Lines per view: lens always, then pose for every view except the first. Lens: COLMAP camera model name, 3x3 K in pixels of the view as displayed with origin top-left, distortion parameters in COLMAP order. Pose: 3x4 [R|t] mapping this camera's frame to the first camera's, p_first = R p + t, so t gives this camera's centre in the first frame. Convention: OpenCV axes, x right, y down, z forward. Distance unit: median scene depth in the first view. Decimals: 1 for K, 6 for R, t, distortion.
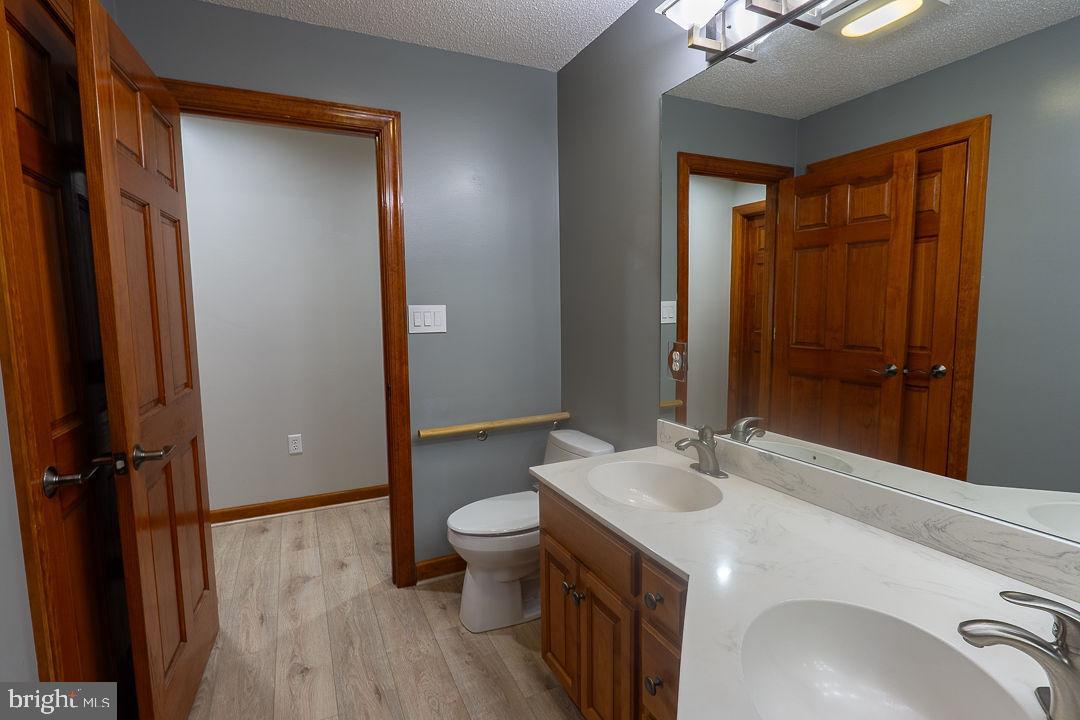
lens RADIAL K [[503.6, 0, 529.4], [0, 503.6, 355.5], [0, 0, 1]] dist [-0.008532, 0.000277]
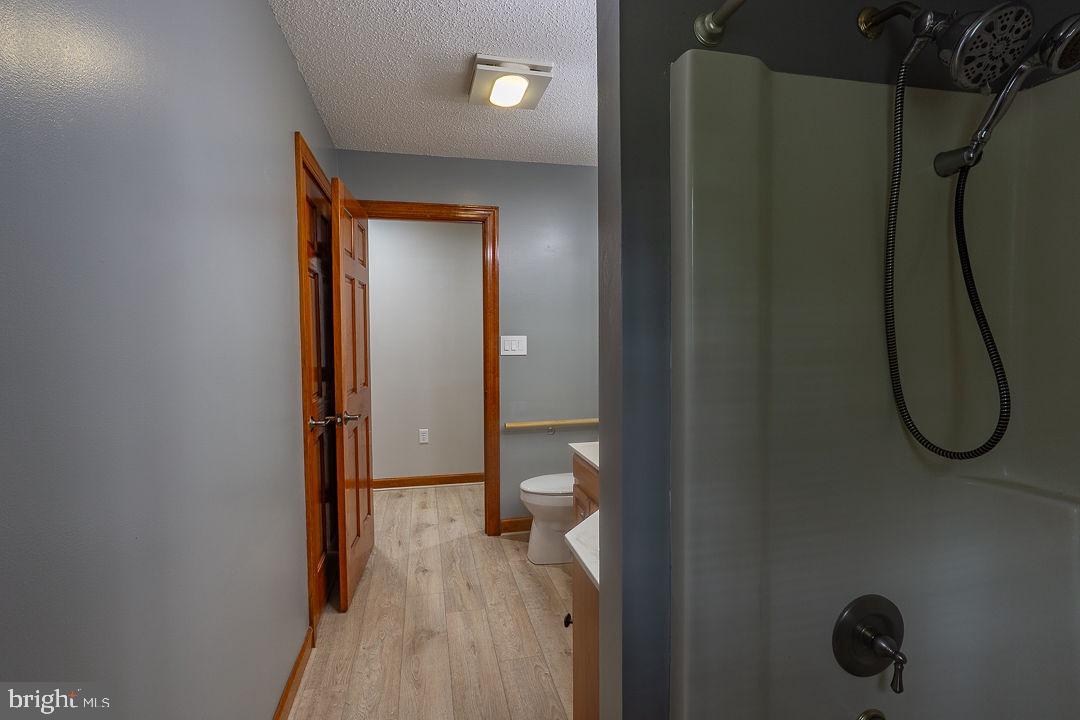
lens RADIAL K [[503.6, 0, 529.4], [0, 503.6, 355.5], [0, 0, 1]] dist [-0.008532, 0.000277]
pose [[0.973337, 0.013045, -0.229007, 0.177491], [-0.026651, 0.998051, -0.056421, 0.036817], [0.227825, 0.061020, 0.971788, -0.397644]]
